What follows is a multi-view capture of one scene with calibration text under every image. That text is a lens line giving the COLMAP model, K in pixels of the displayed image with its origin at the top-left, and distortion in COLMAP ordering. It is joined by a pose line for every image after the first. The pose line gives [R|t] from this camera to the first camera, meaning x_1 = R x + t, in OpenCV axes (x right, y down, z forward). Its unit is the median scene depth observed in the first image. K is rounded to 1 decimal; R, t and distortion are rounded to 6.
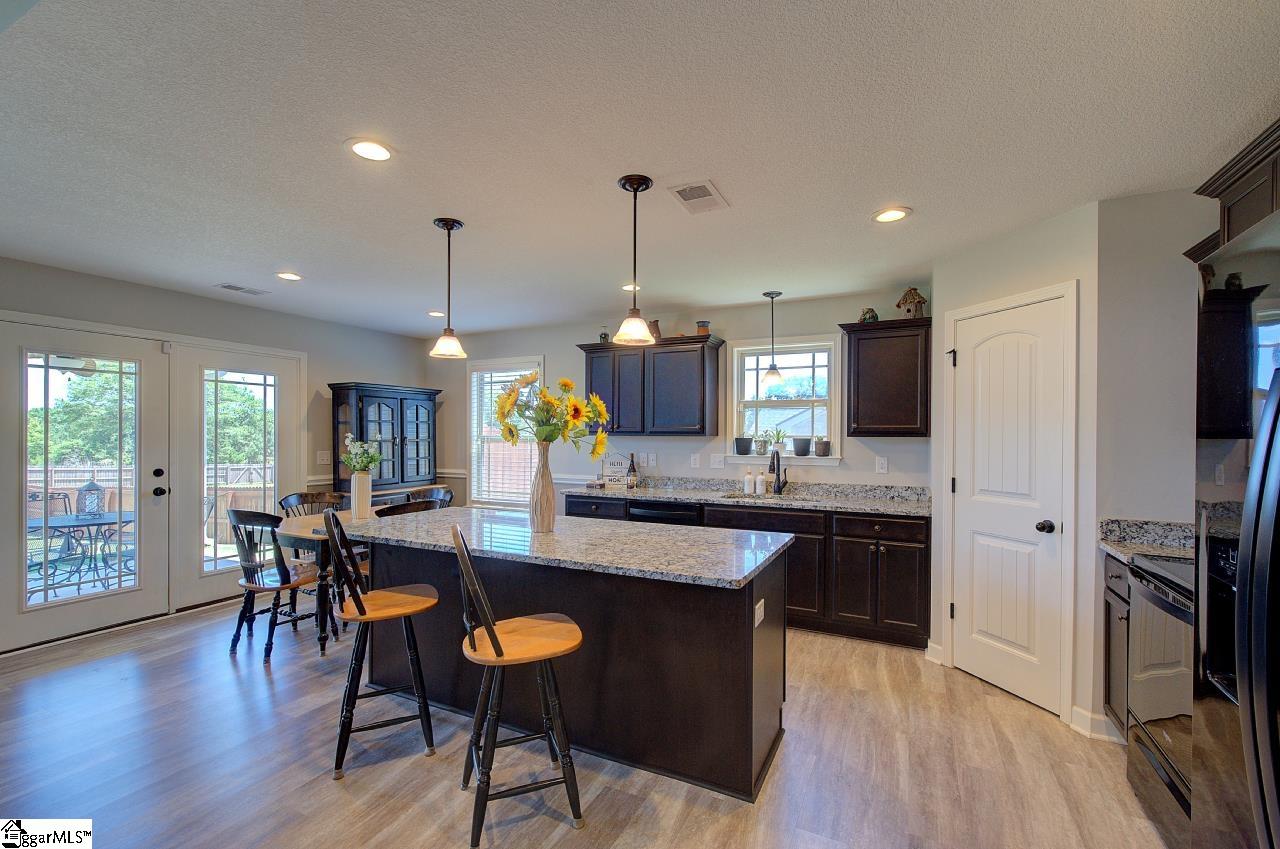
lens RADIAL K [[542.0, 0, 643.9], [0, 542.0, 431.5], [0, 0, 1]] dist [0.002113, 0.000282]
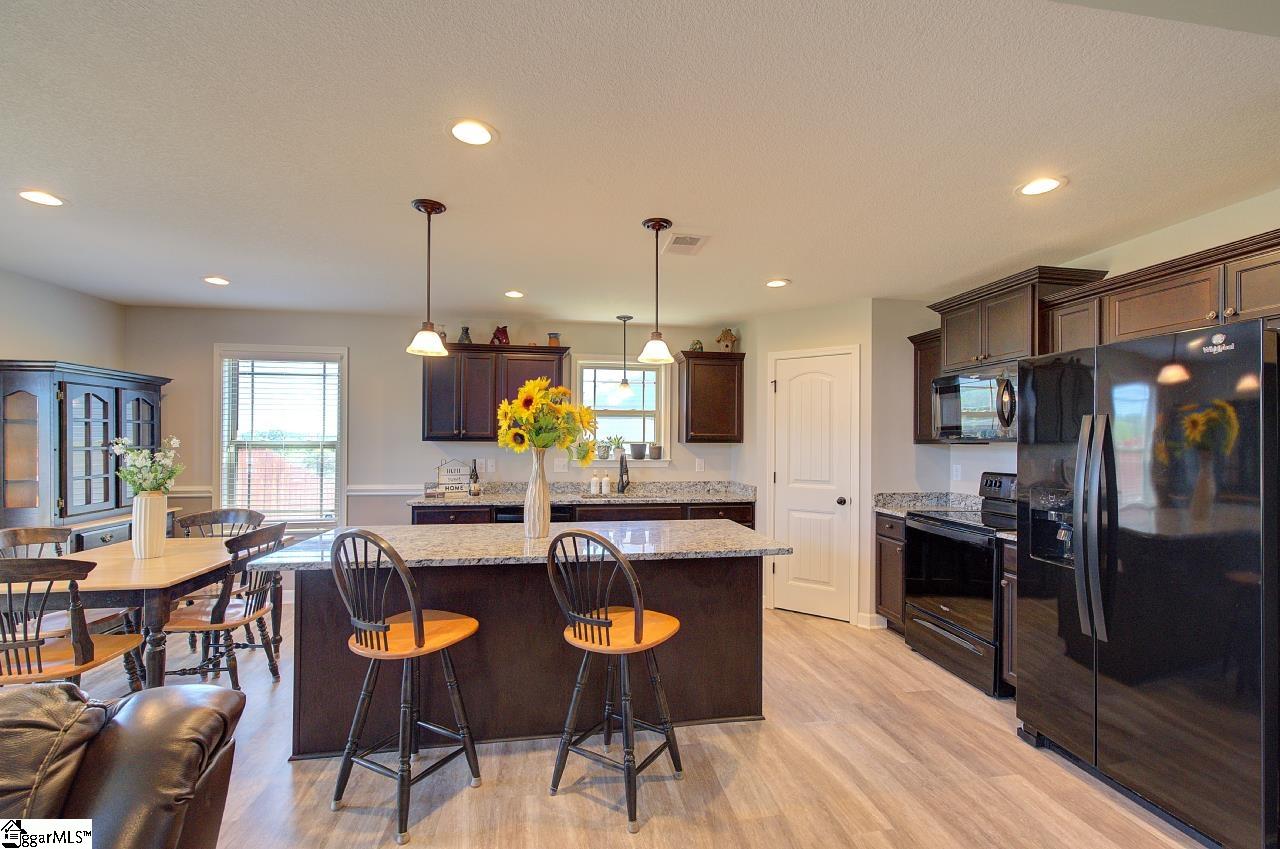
lens RADIAL K [[547.1, 0, 640.8], [0, 547.1, 432.4], [0, 0, 1]] dist [0.000549, 0.000067]
pose [[0.815271, 0.010371, 0.578986, -0.439942], [-0.005857, 0.999936, -0.009665, -0.000793], [-0.579049, 0.004488, 0.815280, 0.043718]]
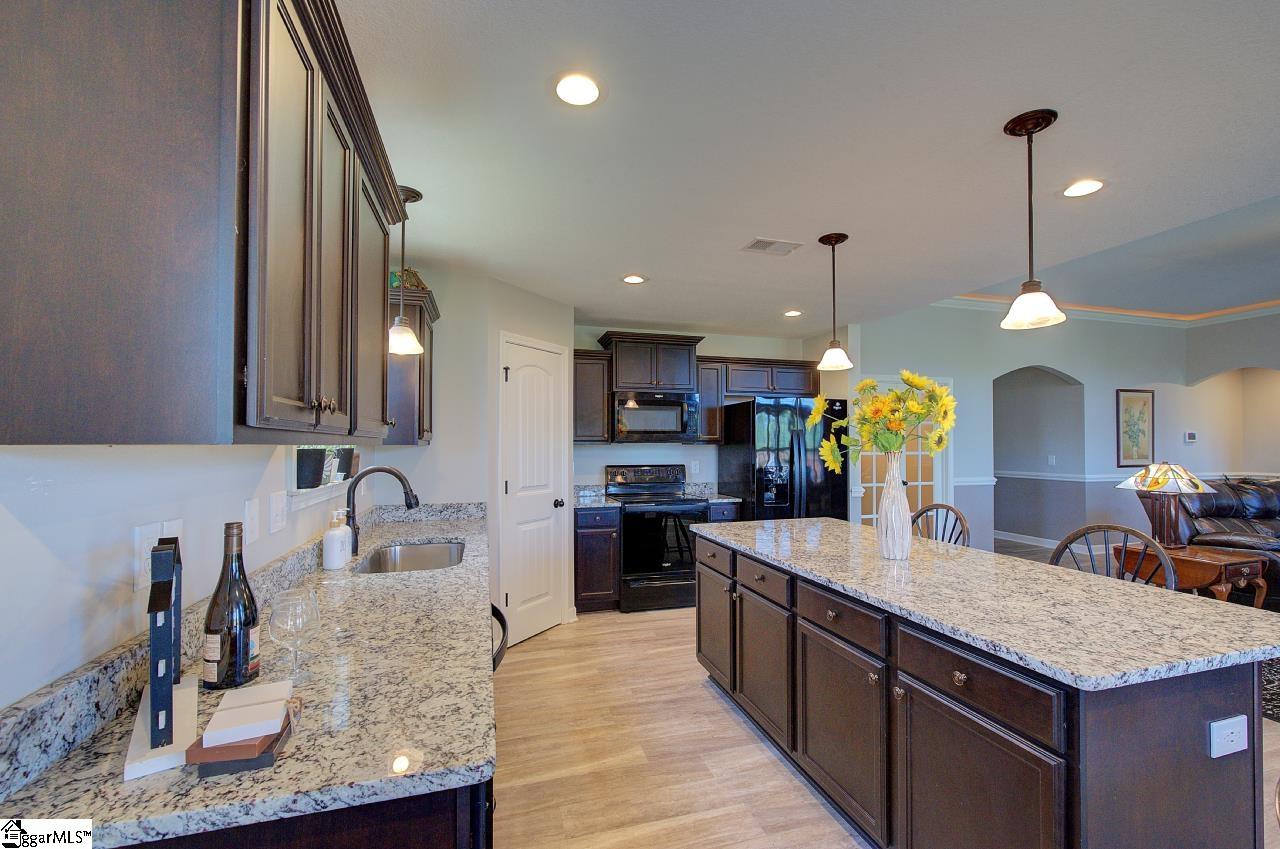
lens RADIAL K [[541.4, 0, 647.3], [0, 541.4, 440.2], [0, 0, 1]] dist [-0.001993, -0.000134]
pose [[-0.682153, 0.010241, 0.731138, -0.375615], [-0.002971, 0.999855, -0.016777, 0.016635], [-0.731204, -0.013617, -0.682023, 1.300816]]
